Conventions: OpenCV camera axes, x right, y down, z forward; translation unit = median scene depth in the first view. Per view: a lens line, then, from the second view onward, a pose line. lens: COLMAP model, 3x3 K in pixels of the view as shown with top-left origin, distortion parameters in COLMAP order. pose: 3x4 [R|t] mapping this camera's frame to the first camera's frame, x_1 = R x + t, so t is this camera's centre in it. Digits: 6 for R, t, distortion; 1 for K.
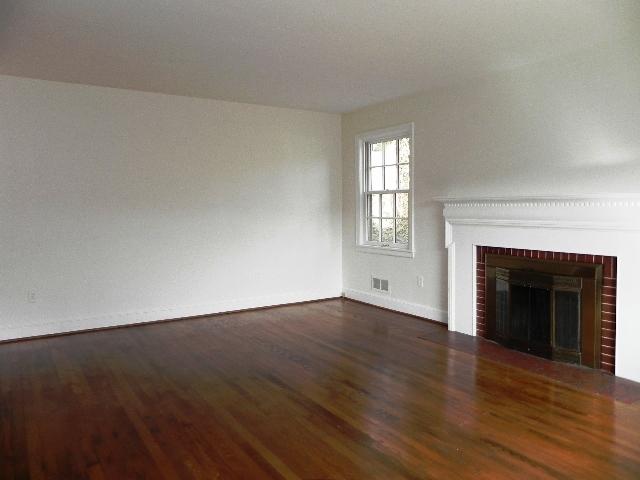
lens RADIAL K [[481.6, 0, 325.4], [0, 481.6, 224.4], [0, 0, 1]] dist [0.041282, -0.000304]
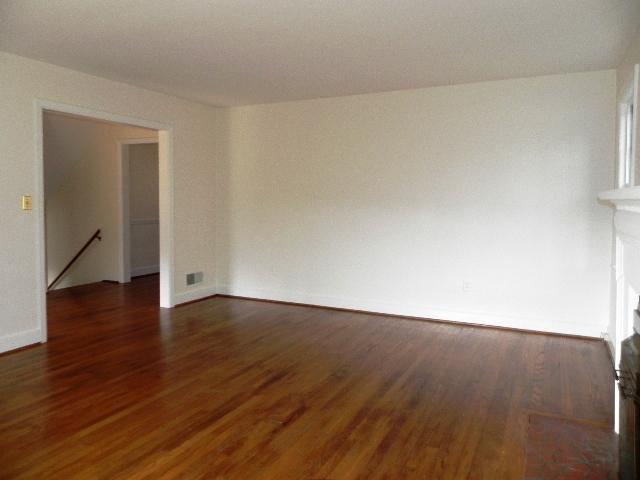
lens RADIAL K [[481.6, 0, 325.4], [0, 481.6, 224.4], [0, 0, 1]] dist [0.041282, -0.000304]
pose [[0.462731, 0.039036, -0.885639, 0.912763], [-0.024966, 0.999208, 0.030998, -0.044132], [0.886147, 0.007767, 0.463339, 0.675859]]
